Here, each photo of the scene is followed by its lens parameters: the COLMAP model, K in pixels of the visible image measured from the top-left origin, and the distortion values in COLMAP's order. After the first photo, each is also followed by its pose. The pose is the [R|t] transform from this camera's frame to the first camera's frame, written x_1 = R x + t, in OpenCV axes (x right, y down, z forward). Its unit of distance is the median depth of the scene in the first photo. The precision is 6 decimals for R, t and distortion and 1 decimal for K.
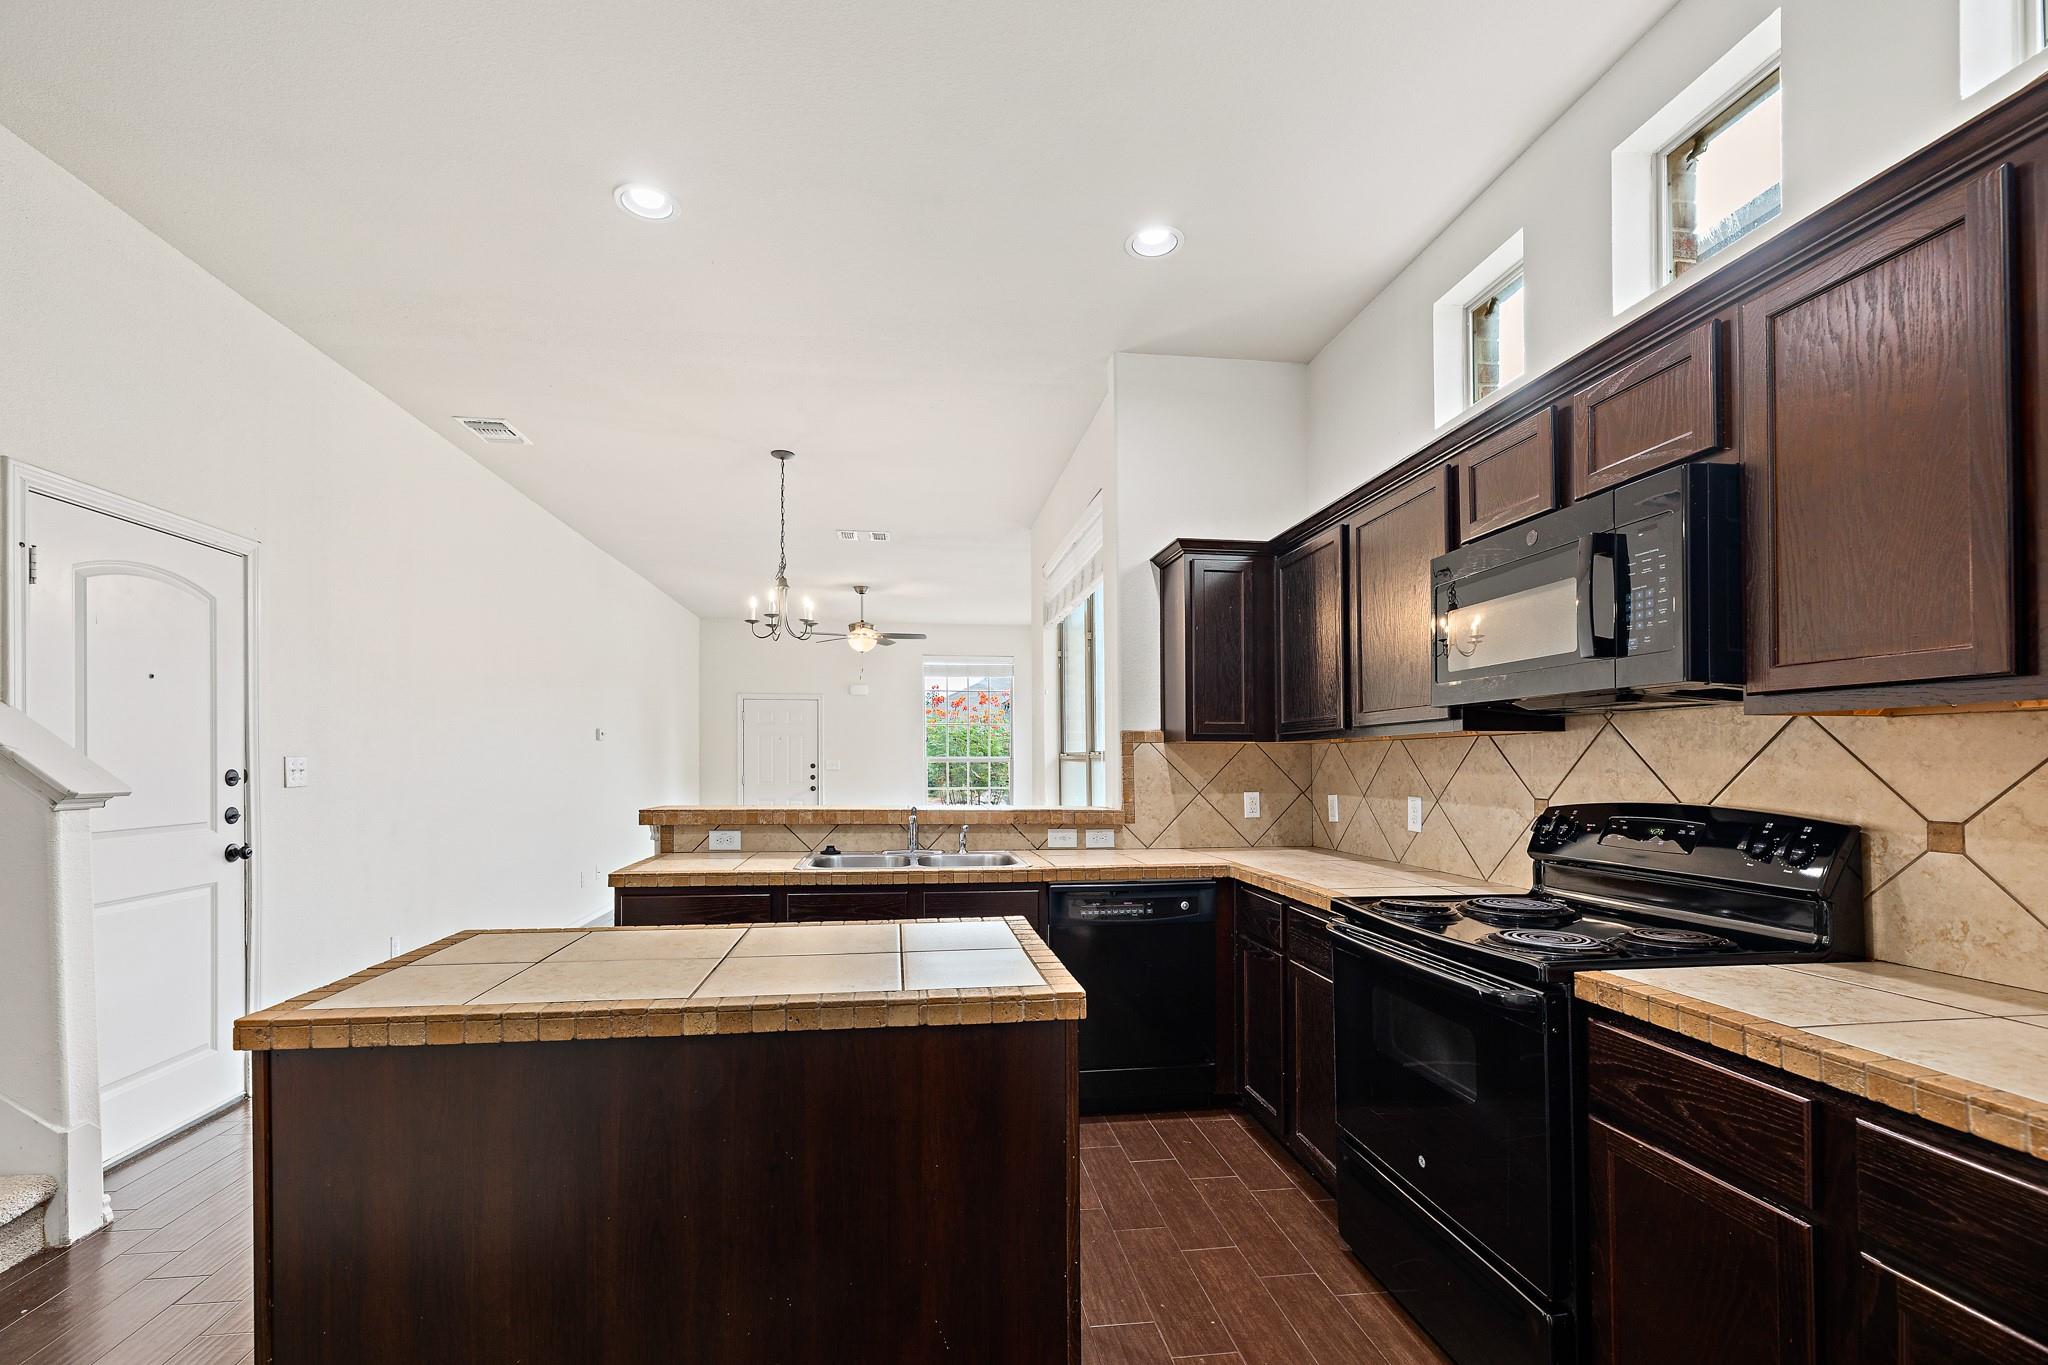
lens RADIAL K [[860.5, 0, 1004.2], [0, 860.5, 751.3], [0, 0, 1]] dist [0.001558, 0.000167]
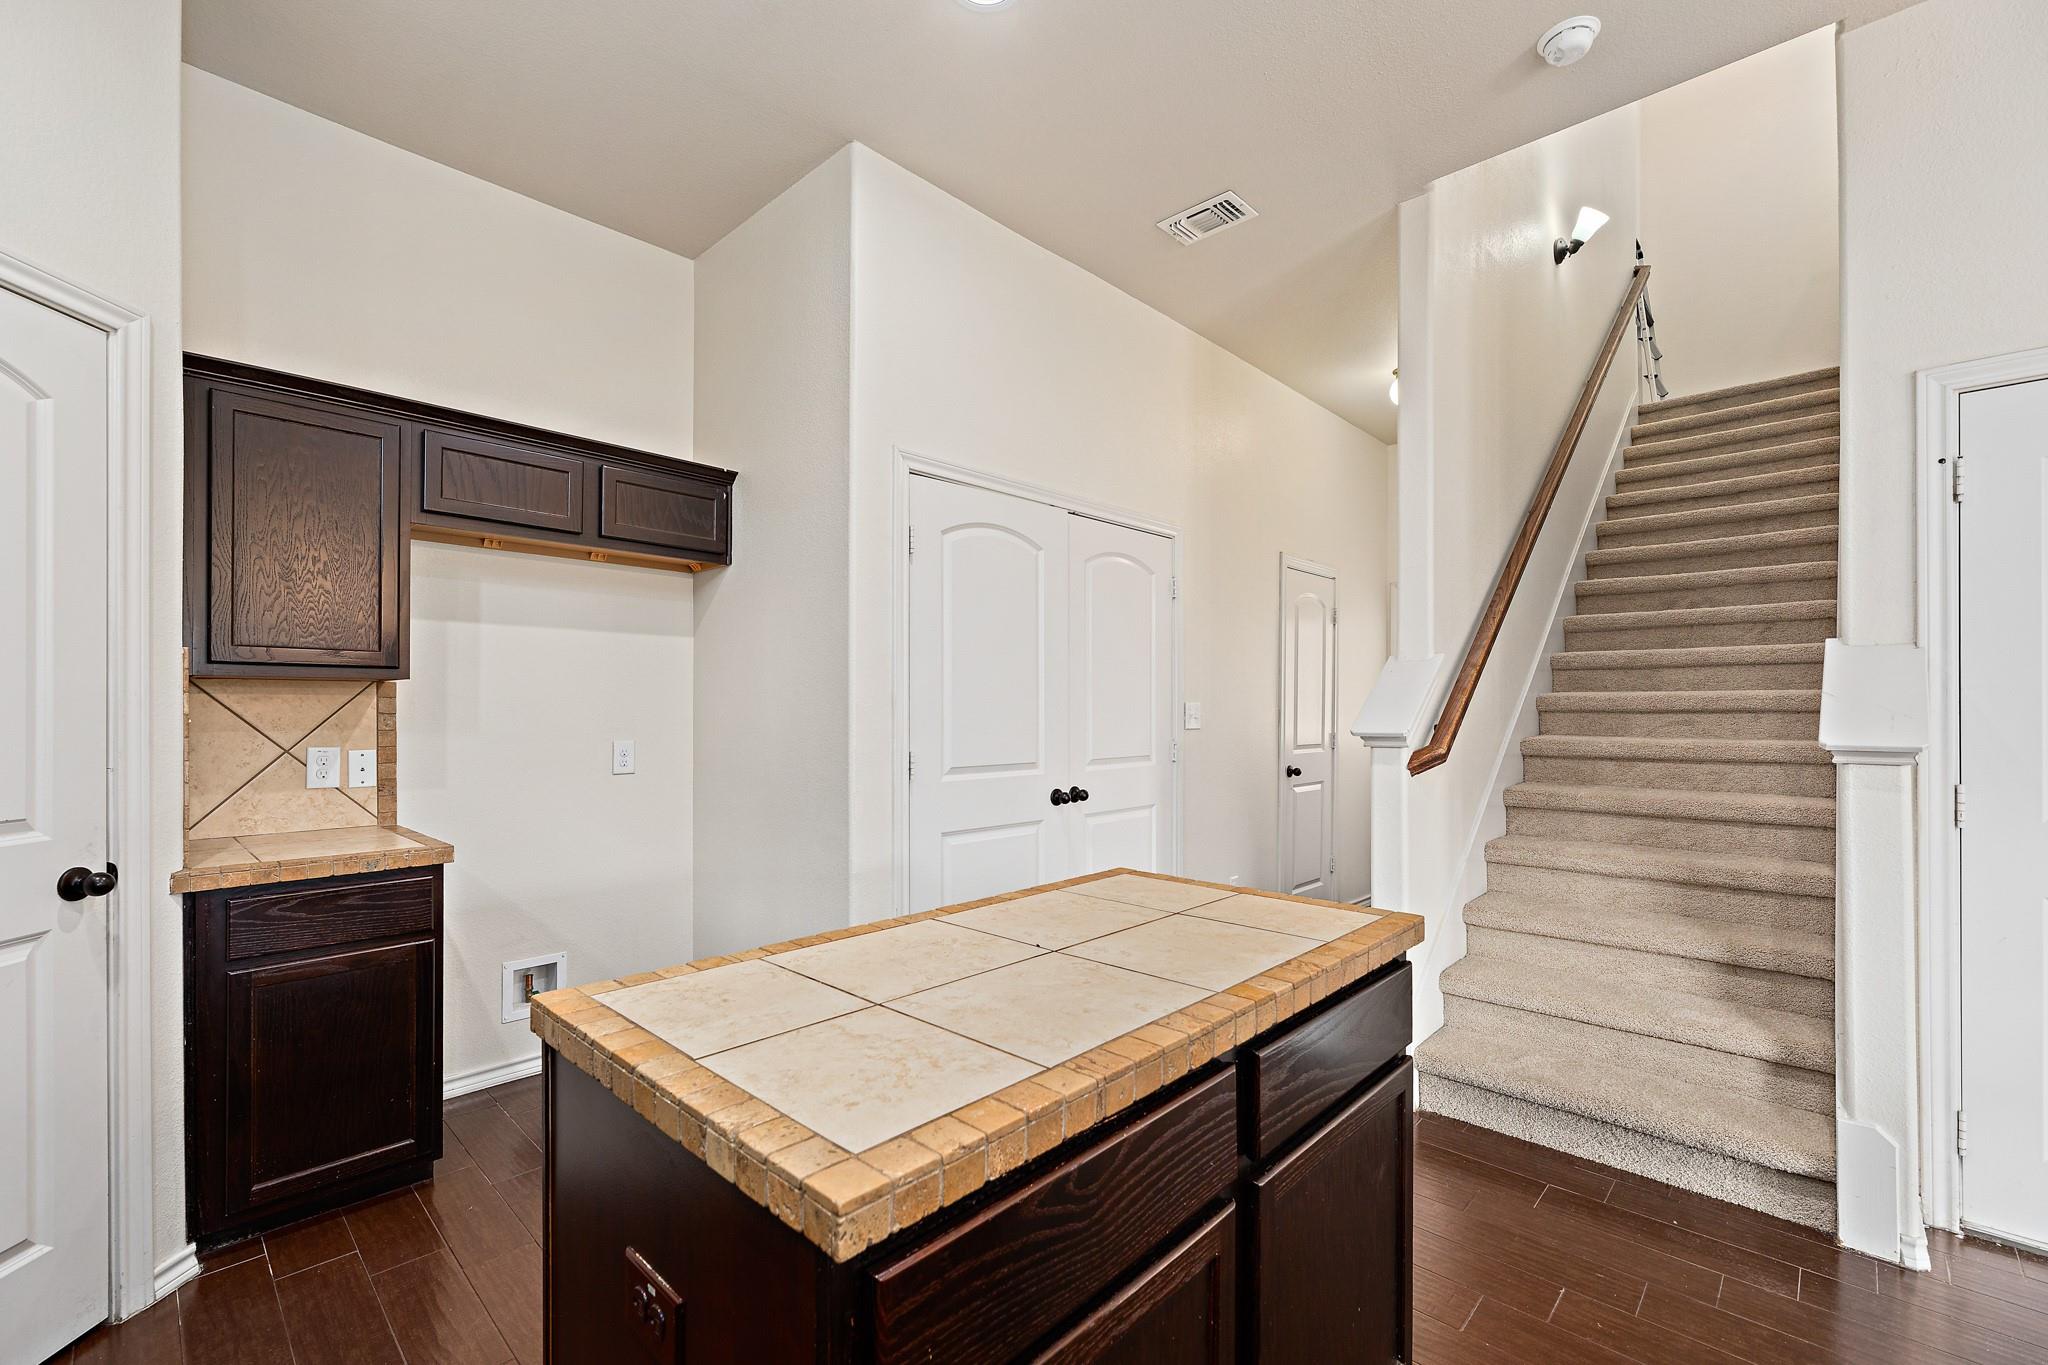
lens RADIAL K [[863.8, 0, 1015.6], [0, 863.8, 707.6], [0, 0, 1]] dist [-0.000136, -0.000061]
pose [[-0.776030, -0.002461, -0.630692, 0.113690], [0.004387, 0.999947, -0.009300, 0.011564], [0.630681, -0.009984, -0.775978, 0.861624]]
